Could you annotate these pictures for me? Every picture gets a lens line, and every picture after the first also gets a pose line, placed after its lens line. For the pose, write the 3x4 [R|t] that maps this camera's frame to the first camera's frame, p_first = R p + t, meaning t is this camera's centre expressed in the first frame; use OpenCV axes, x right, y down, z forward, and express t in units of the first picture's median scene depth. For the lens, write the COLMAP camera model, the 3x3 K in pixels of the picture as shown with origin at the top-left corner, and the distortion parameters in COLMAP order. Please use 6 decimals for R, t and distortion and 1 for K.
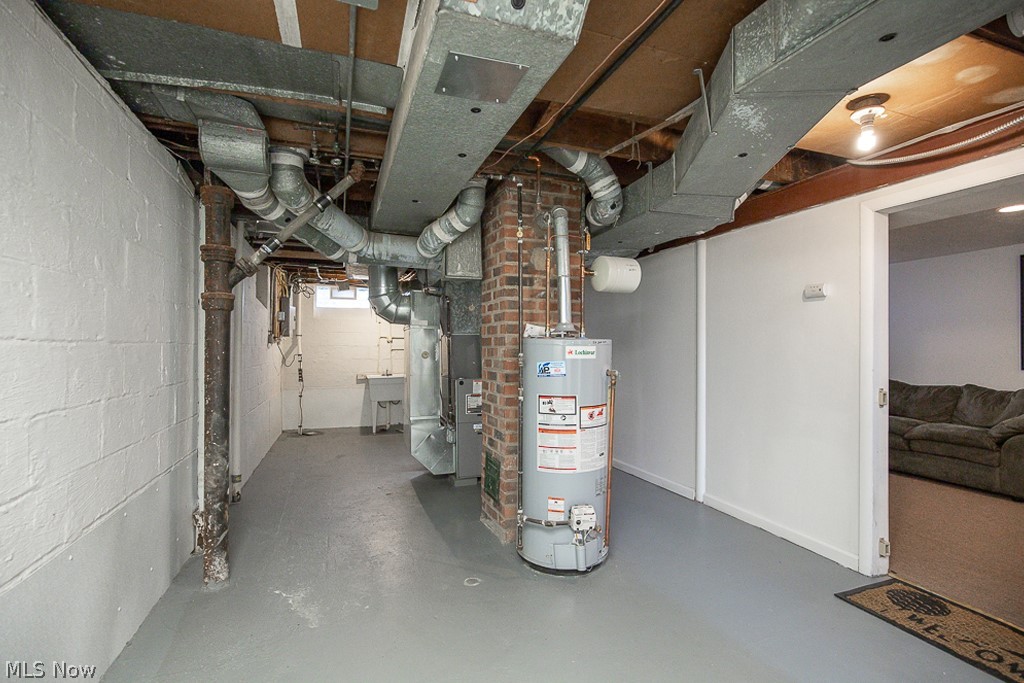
lens RADIAL K [[472.6, 0, 512.0], [0, 472.6, 341.5], [0, 0, 1]] dist [-0.001938, 0.000071]
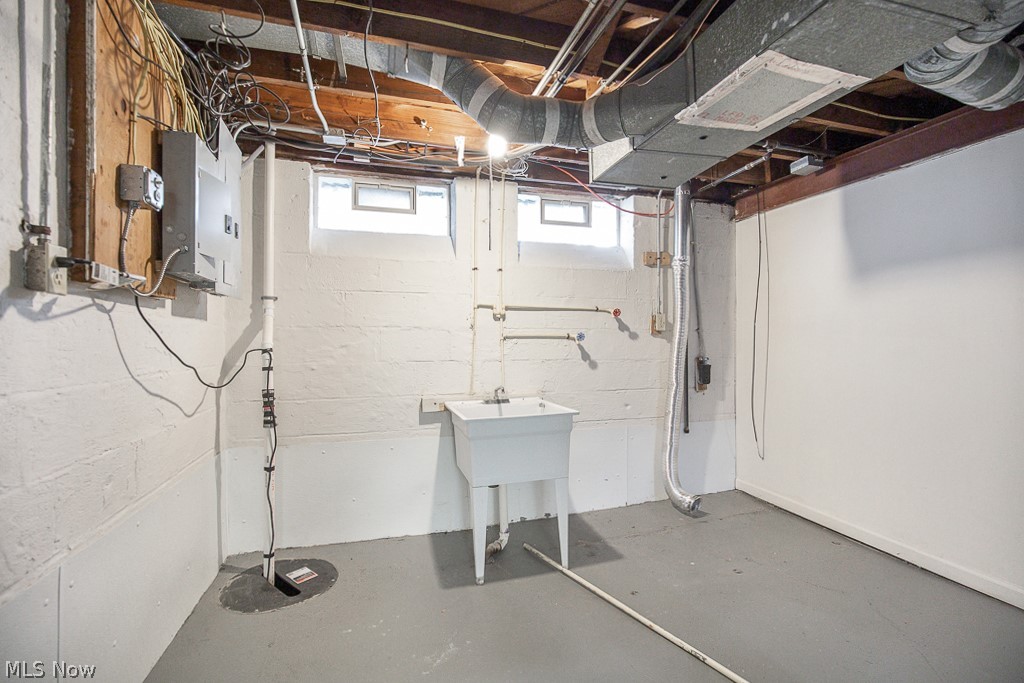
lens RADIAL K [[472.6, 0, 512.0], [0, 472.6, 341.5], [0, 0, 1]] dist [-0.001938, 0.000071]
pose [[0.999371, 0.002915, -0.035352, -0.246547], [-0.002314, 0.999852, 0.017028, 0.015055], [0.035397, -0.016936, 0.999230, 0.632924]]
